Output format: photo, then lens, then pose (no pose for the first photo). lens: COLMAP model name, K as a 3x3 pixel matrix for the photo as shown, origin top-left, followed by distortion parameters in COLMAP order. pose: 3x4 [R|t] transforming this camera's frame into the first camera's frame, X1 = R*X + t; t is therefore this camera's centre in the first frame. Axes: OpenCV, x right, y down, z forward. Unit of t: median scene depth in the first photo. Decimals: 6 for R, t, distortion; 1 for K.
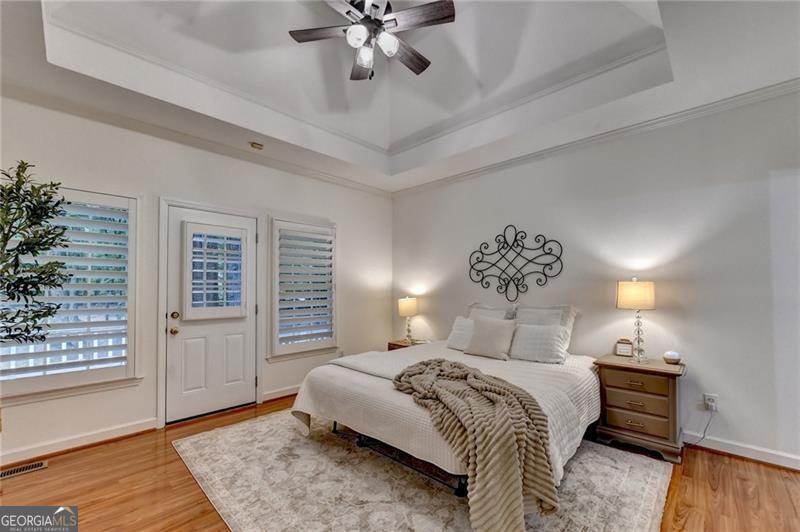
lens RADIAL K [[330.4, 0, 402.8], [0, 330.4, 282.1], [0, 0, 1]] dist [-0.000068, -0.000126]
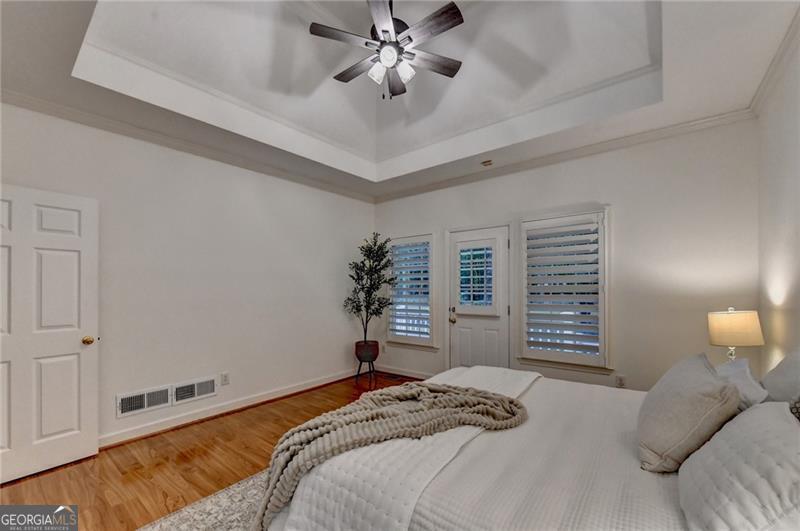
lens RADIAL K [[329.6, 0, 403.4], [0, 329.6, 288.3], [0, 0, 1]] dist [-0.001567, -0.000213]
pose [[0.106021, 0.000492, -0.994364, 0.617453], [0.023577, 0.999717, 0.003008, -0.000267], [0.994084, -0.023764, 0.105980, 0.574296]]
